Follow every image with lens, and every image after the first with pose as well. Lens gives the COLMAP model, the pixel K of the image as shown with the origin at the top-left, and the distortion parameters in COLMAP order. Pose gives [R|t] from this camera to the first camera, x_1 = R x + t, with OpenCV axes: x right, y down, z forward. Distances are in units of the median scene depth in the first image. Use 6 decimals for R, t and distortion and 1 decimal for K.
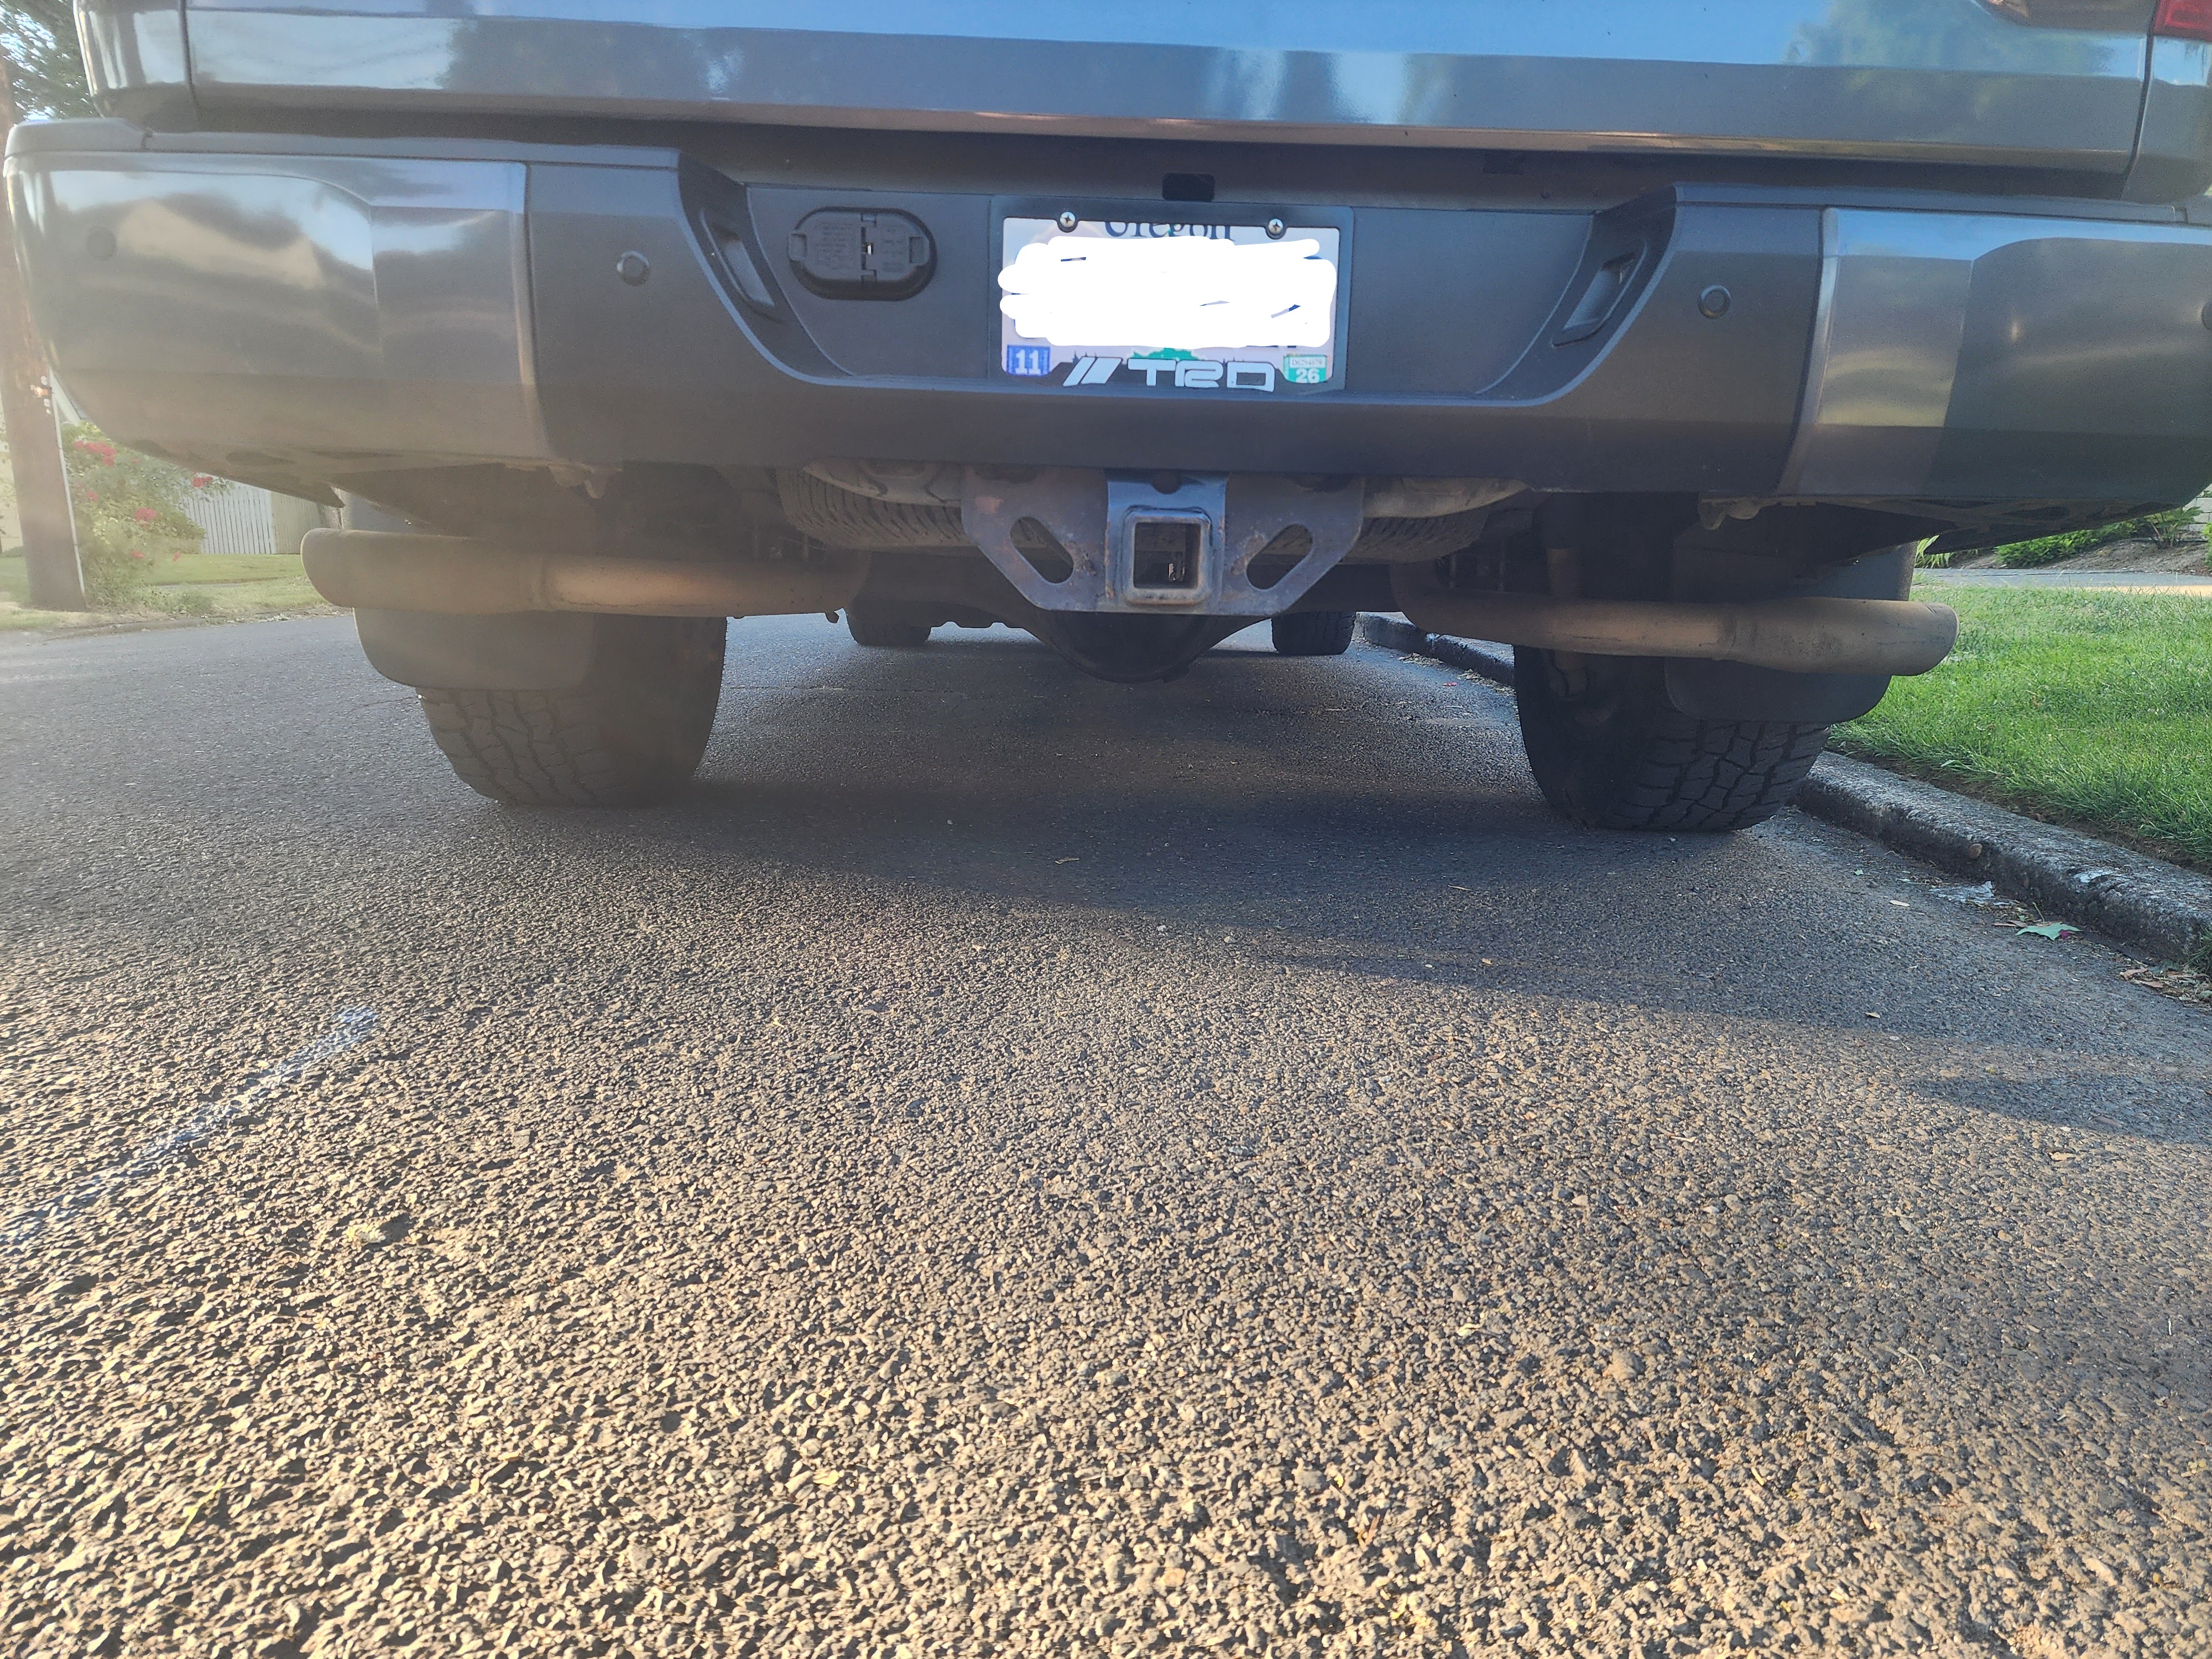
lens RADIAL K [[1489.9, 0, 1108.3], [0, 1489.9, 823.5], [0, 0, 1]] dist [0.064279, -0.073435]
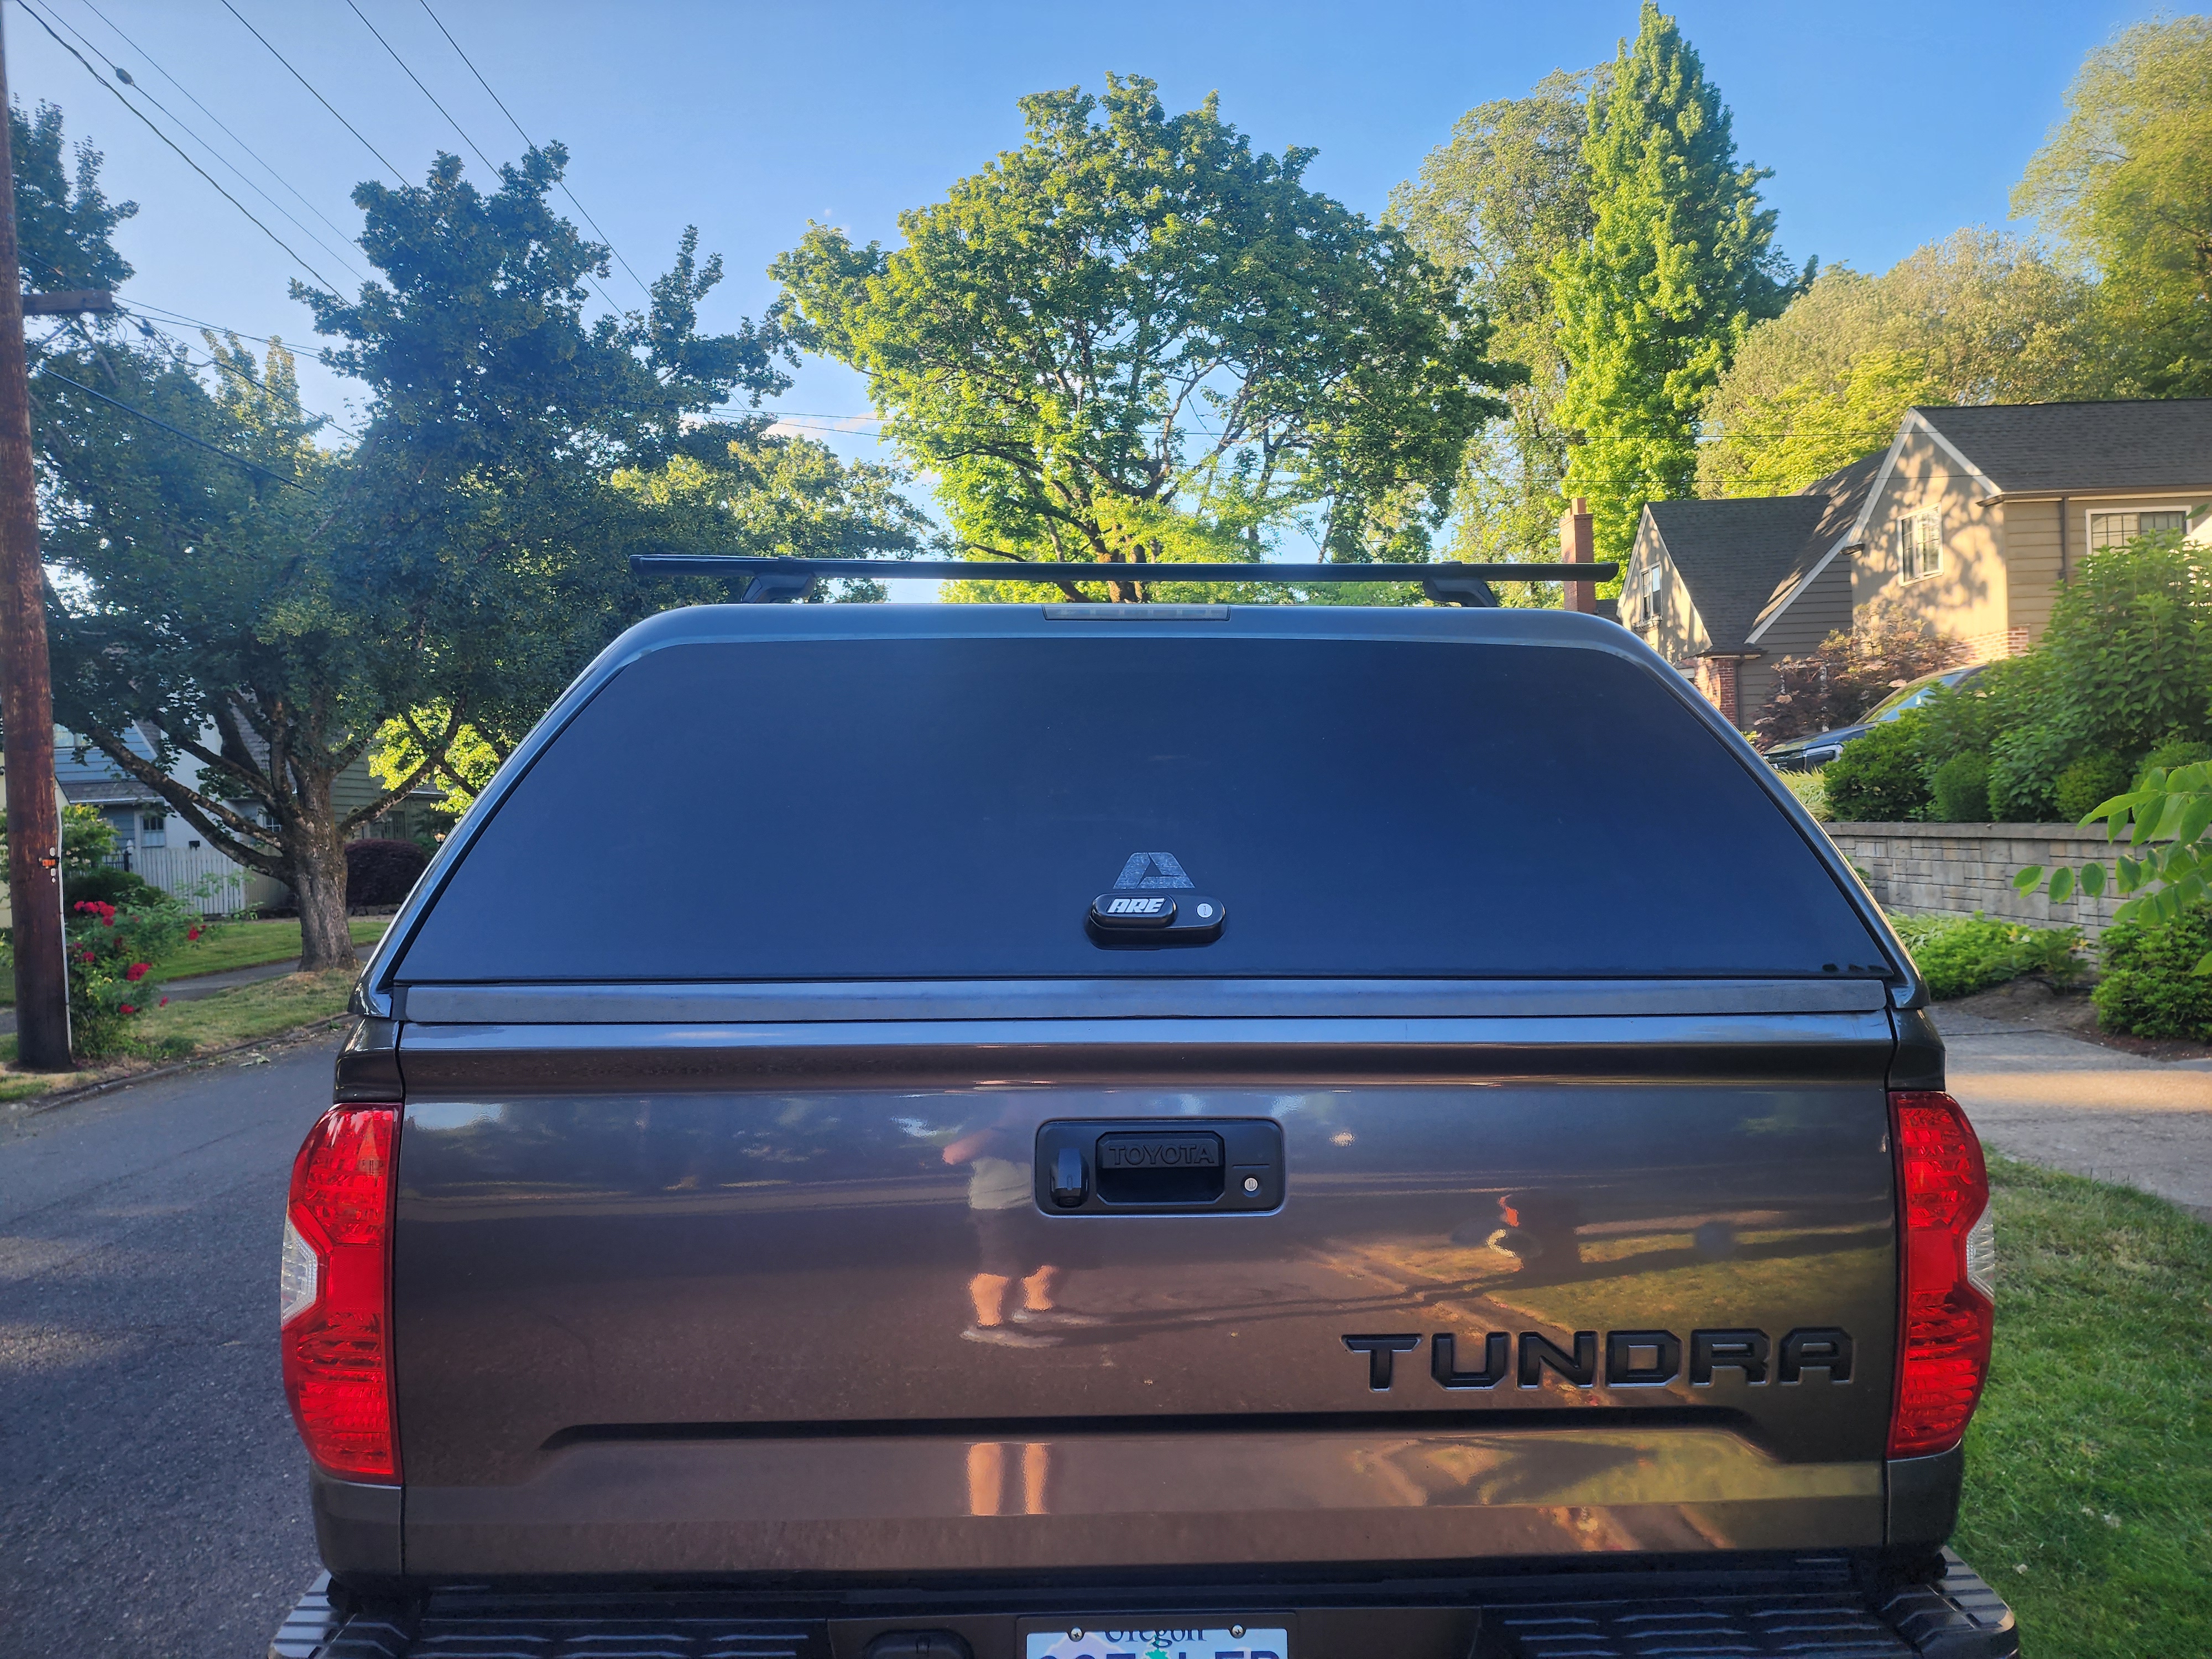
lens RADIAL K [[1489.9, 0, 1108.3], [0, 1489.9, 823.5], [0, 0, 1]] dist [0.064279, -0.073435]
pose [[0.999457, -0.017033, 0.028218, -0.003181], [0.021746, 0.984112, -0.176210, -0.111794], [-0.024768, 0.176728, 0.983948, -0.051737]]
